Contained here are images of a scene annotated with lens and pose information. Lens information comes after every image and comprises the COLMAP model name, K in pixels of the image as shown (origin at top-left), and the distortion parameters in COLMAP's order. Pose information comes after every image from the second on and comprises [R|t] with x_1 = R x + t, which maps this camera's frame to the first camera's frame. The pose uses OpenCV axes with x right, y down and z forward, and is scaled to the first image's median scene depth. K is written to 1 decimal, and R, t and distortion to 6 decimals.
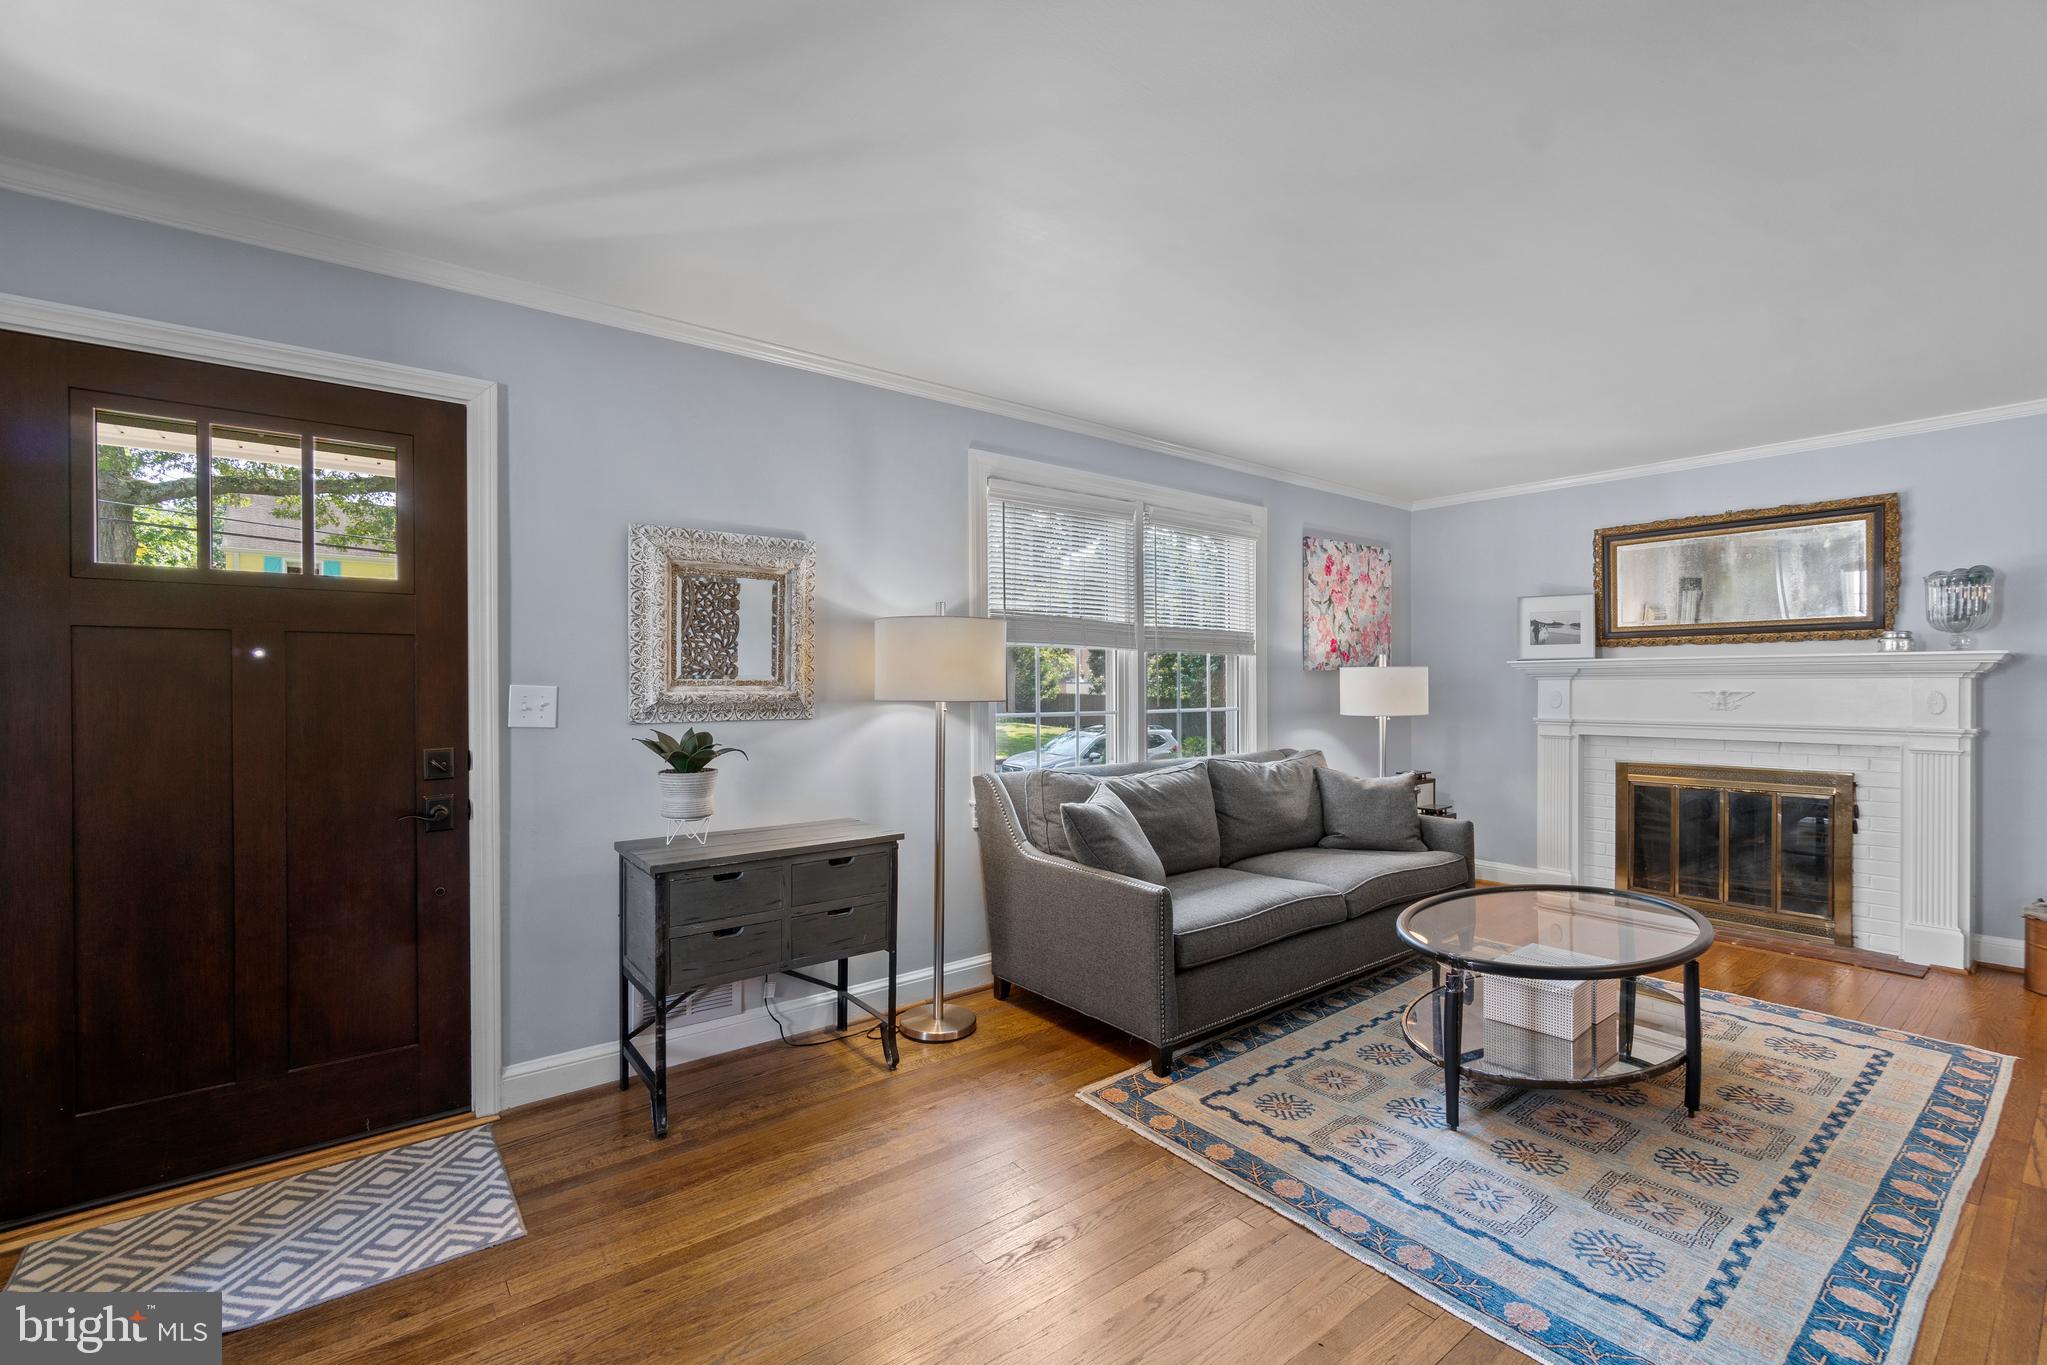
lens RADIAL K [[885.7, 0, 1009.8], [0, 885.7, 691.9], [0, 0, 1]] dist [0.000764, -0.000181]
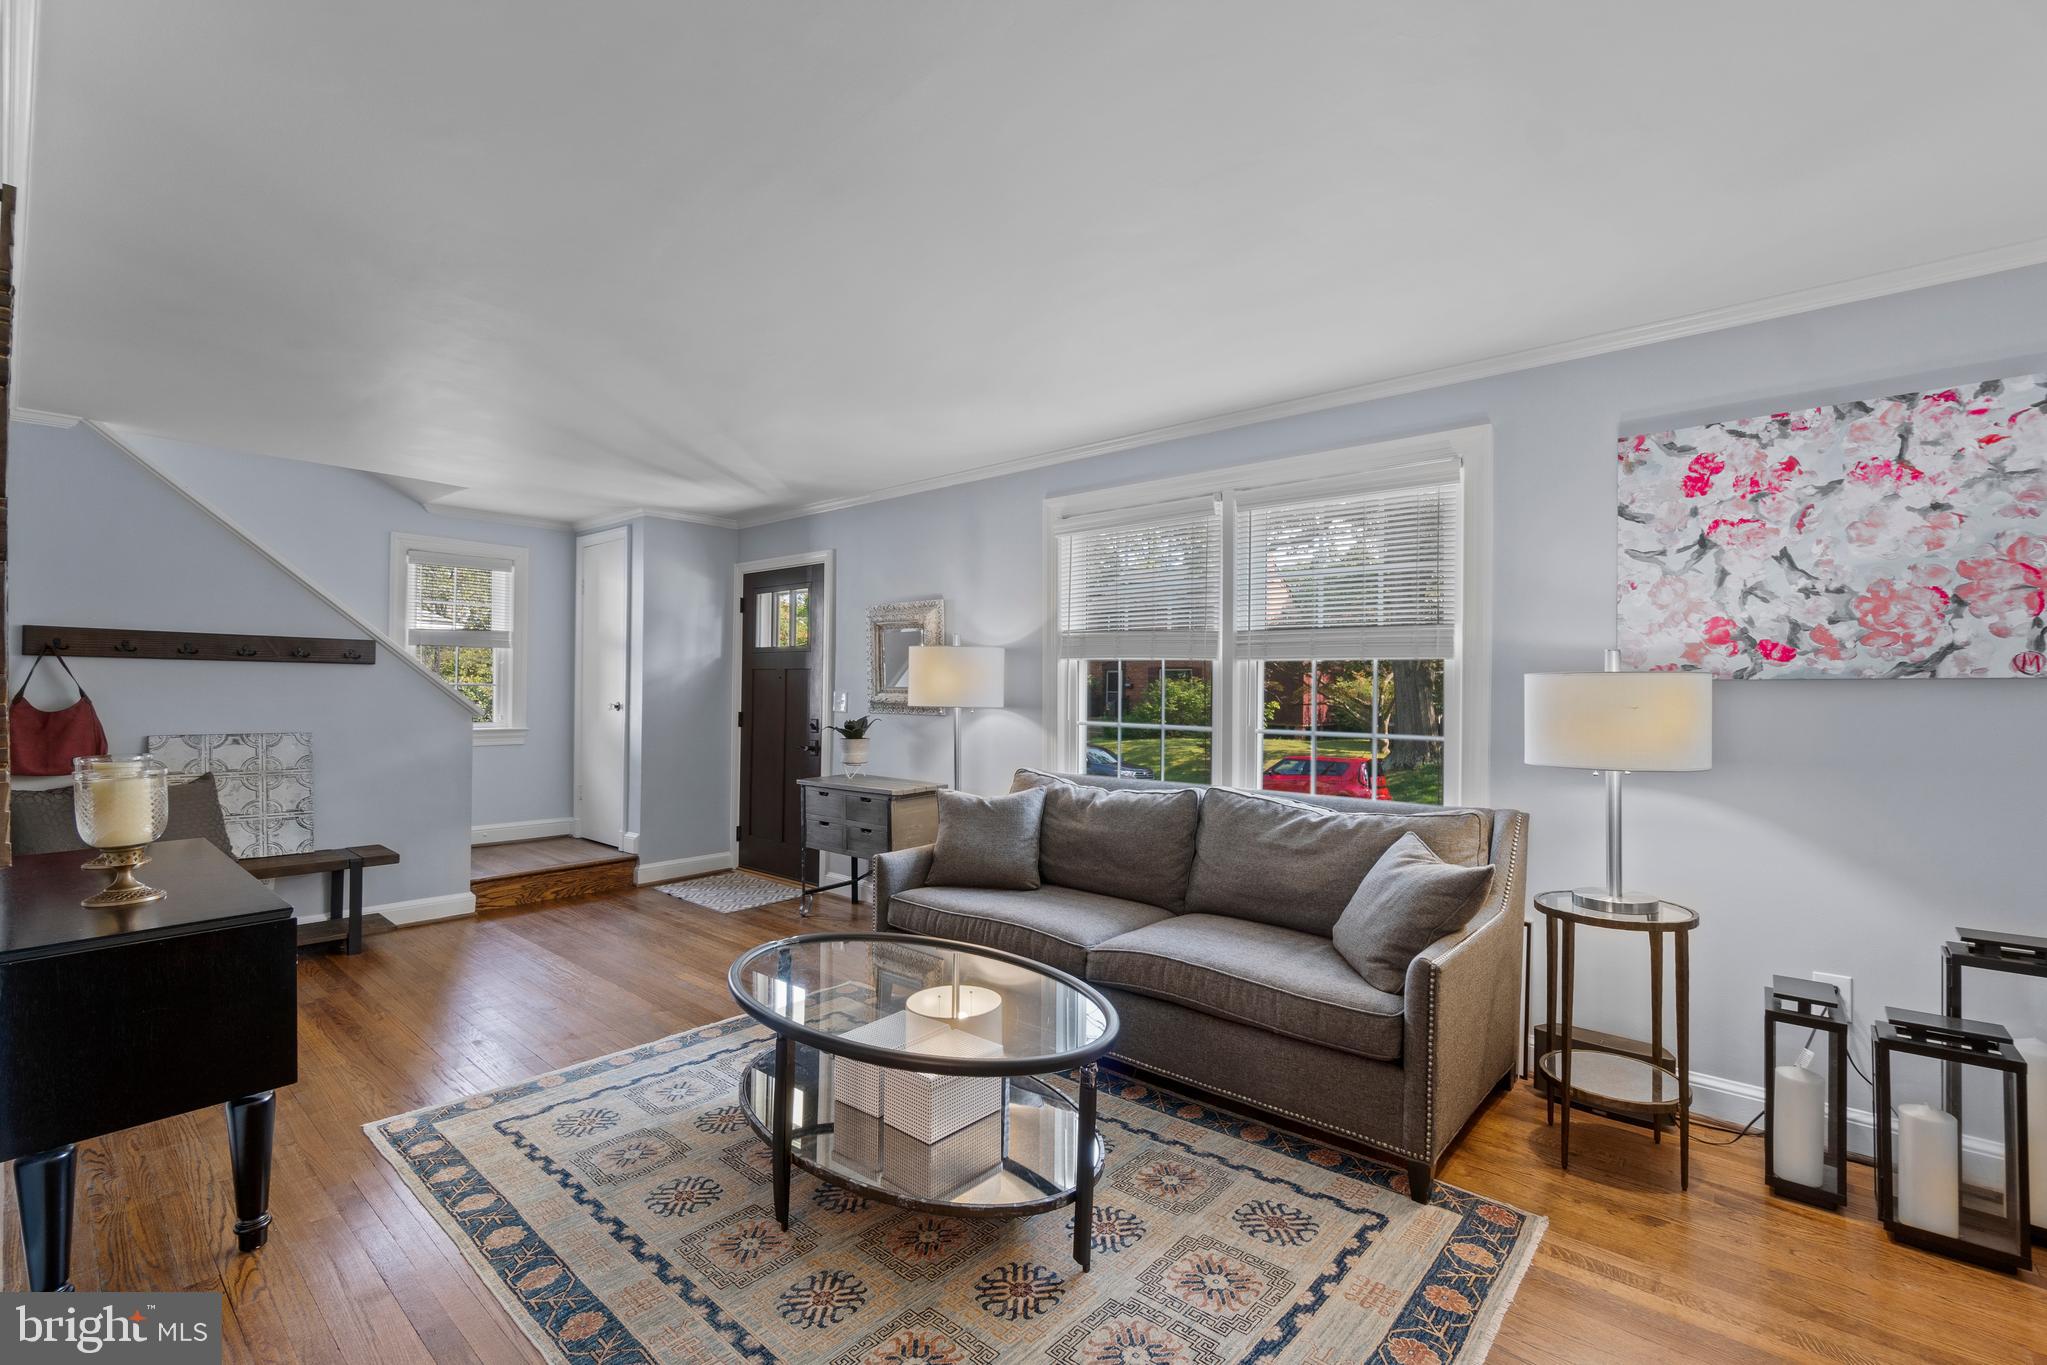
lens RADIAL K [[885.7, 0, 1009.8], [0, 885.7, 691.9], [0, 0, 1]] dist [0.000764, -0.000181]
pose [[0.181900, 0.008637, -0.983279, 1.471593], [-0.019495, 0.999797, 0.005175, -0.023029], [0.983124, 0.018228, 0.182031, 0.958332]]
